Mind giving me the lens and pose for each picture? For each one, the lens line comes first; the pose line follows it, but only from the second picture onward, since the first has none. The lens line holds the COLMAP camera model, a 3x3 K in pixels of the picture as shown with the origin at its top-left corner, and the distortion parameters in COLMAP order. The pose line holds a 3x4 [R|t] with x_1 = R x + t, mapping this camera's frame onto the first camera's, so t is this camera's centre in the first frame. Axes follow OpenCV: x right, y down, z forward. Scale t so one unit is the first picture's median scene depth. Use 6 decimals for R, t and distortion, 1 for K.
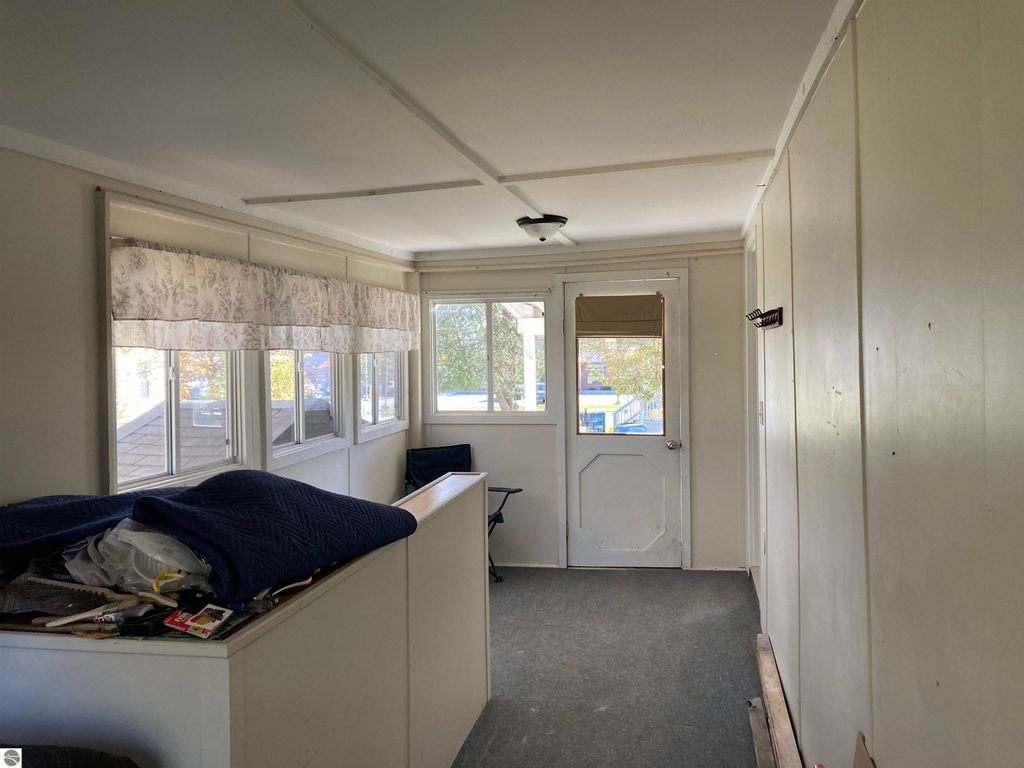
lens RADIAL K [[837.3, 0, 521.9], [0, 837.3, 377.6], [0, 0, 1]] dist [0.020457, -0.005903]
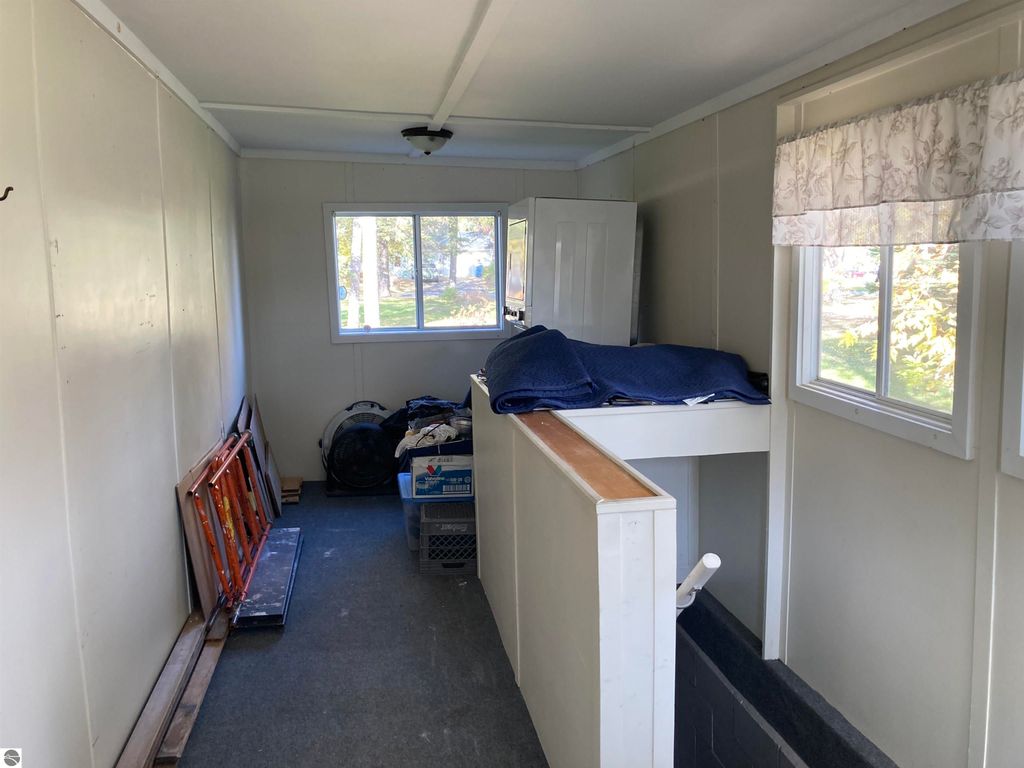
lens RADIAL K [[837.3, 0, 521.9], [0, 837.3, 377.6], [0, 0, 1]] dist [0.020457, -0.005903]
pose [[-0.927036, 0.098964, -0.361678, 0.202283], [0.026518, 0.979432, 0.200026, -0.074639], [0.374035, 0.175840, -0.910592, 1.634160]]
